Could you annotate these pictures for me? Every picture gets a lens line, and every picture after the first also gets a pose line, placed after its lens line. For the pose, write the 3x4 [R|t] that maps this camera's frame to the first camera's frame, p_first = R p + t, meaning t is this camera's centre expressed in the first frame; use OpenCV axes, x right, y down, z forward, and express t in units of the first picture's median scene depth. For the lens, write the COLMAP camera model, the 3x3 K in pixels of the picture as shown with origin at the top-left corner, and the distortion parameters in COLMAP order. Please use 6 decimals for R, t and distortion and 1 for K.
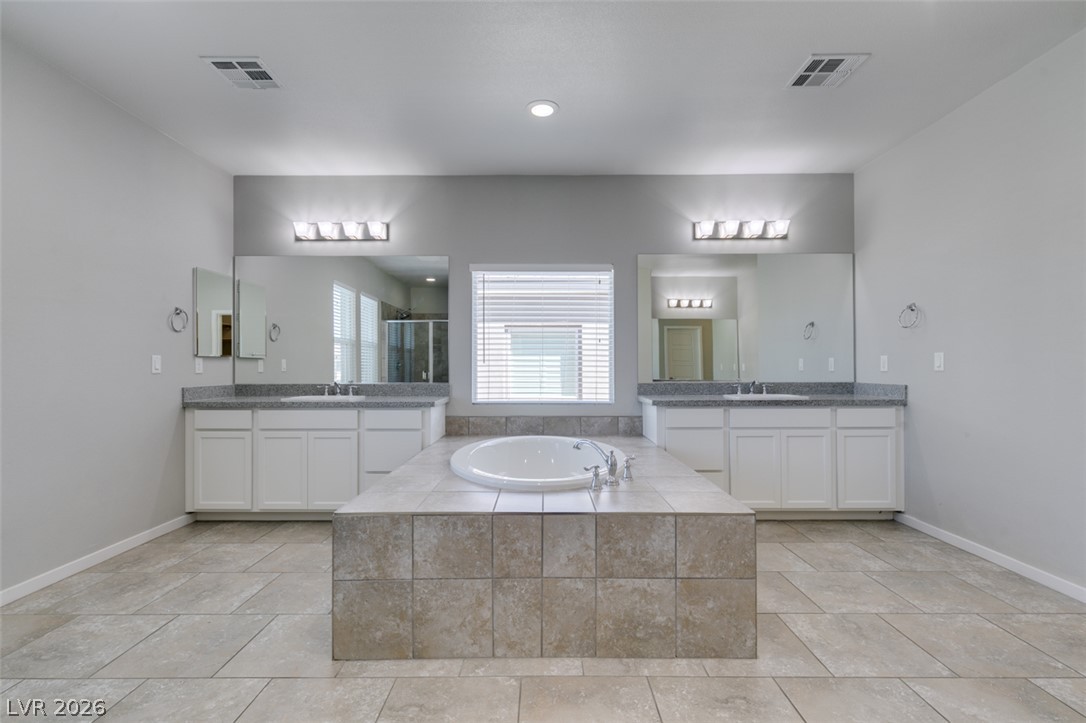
lens RADIAL K [[484.7, 0, 541.7], [0, 484.7, 364.8], [0, 0, 1]] dist [0.005200, -0.001322]
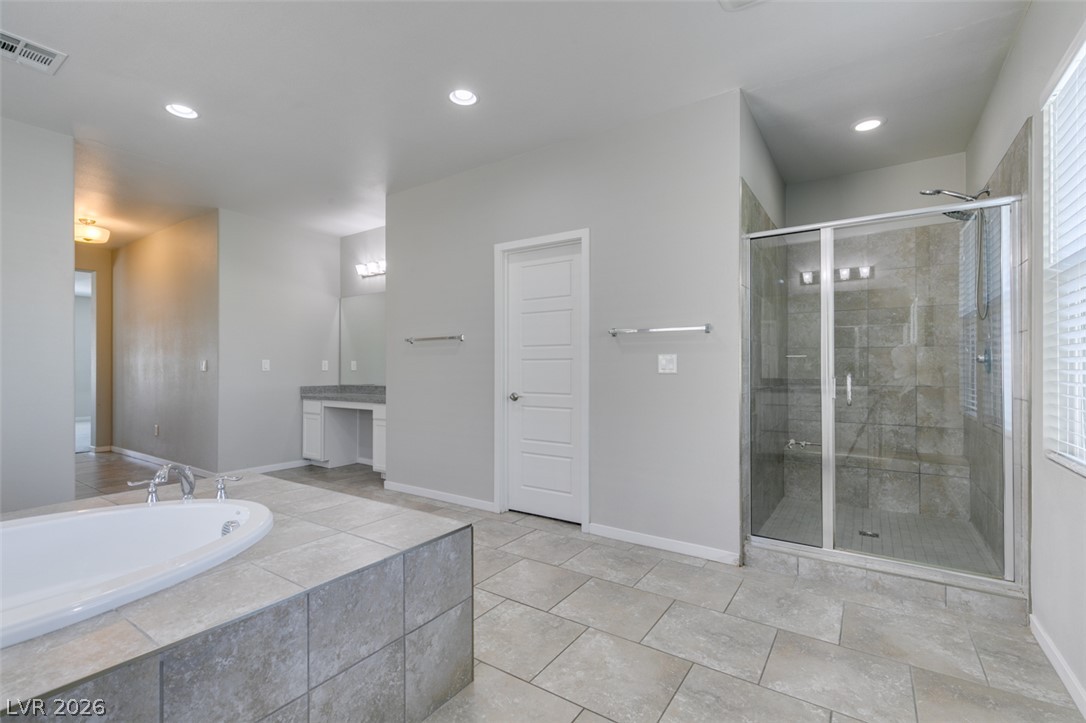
lens RADIAL K [[509.6, 0, 543.0], [0, 509.6, 361.5], [0, 0, 1]] dist [0.000928, -0.000169]
pose [[-0.820972, 0.010165, 0.570878, -0.598203], [0.002457, 0.999895, -0.014270, 0.008480], [-0.570964, -0.010312, -0.820911, 0.934709]]
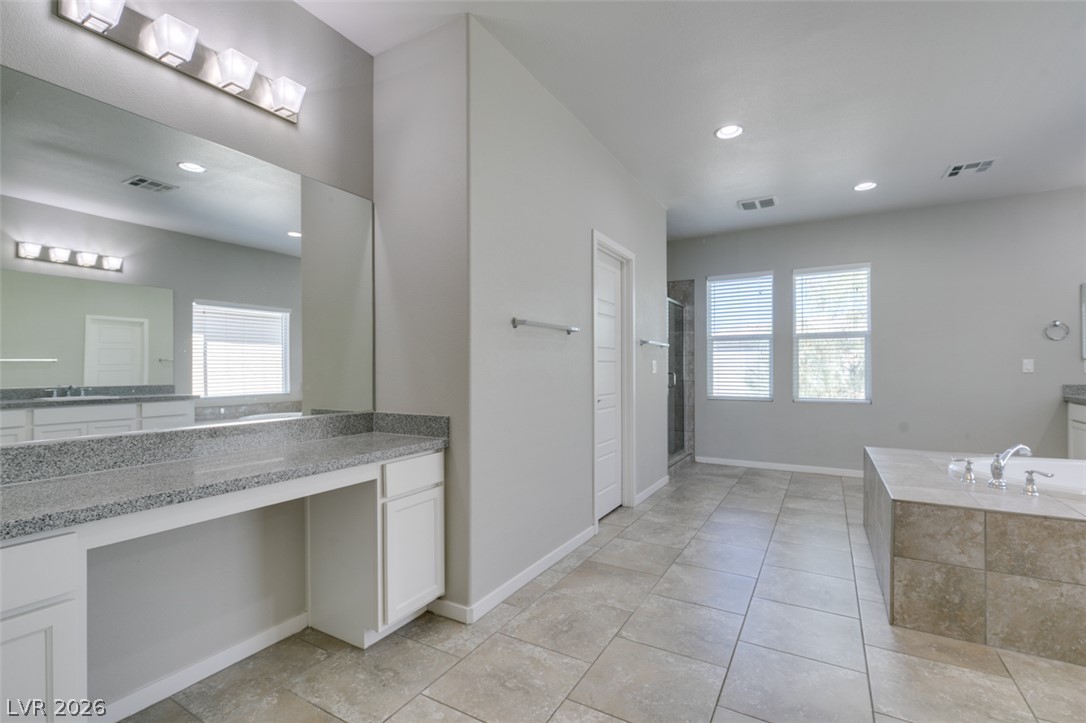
lens RADIAL K [[486.3, 0, 542.3], [0, 486.3, 364.9], [0, 0, 1]] dist [0.000786, -0.001287]
pose [[-0.495894, -0.003261, -0.868377, 0.991701], [0.005159, 0.999964, -0.006701, -0.002083], [0.868368, -0.007803, -0.495860, 0.461858]]
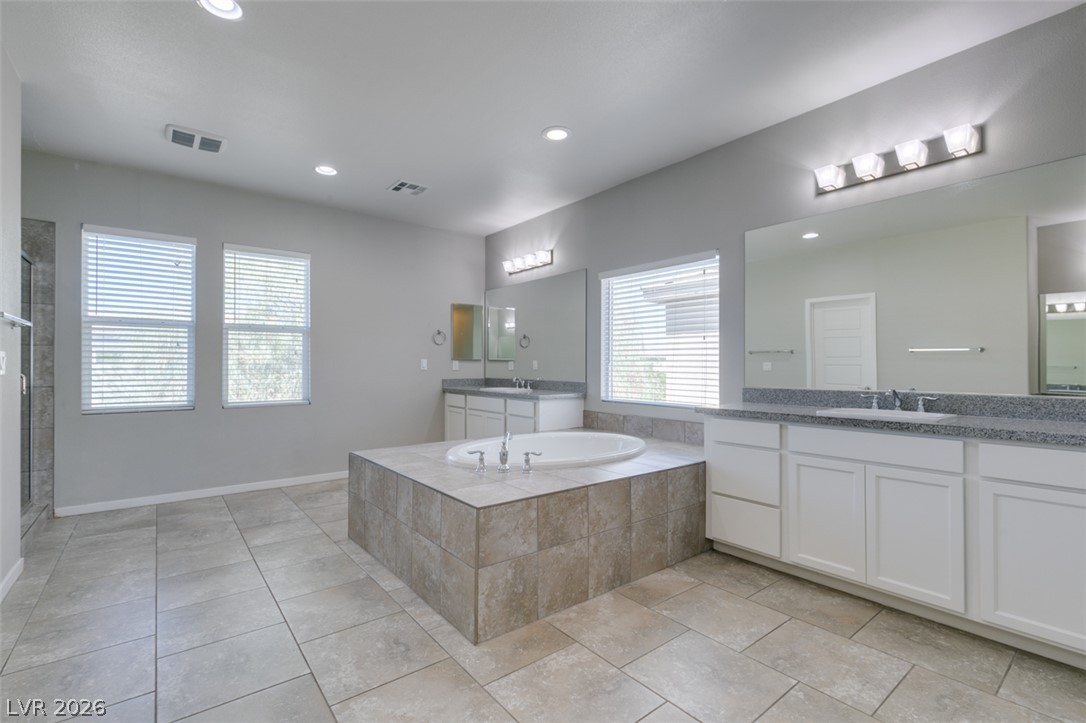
lens RADIAL K [[486.3, 0, 542.3], [0, 486.3, 364.9], [0, 0, 1]] dist [0.000786, -0.001287]
pose [[0.626109, 0.000705, -0.779735, 0.729957], [0.000335, 0.999999, 0.001173, -0.002079], [0.779735, -0.000996, 0.626108, 0.245272]]
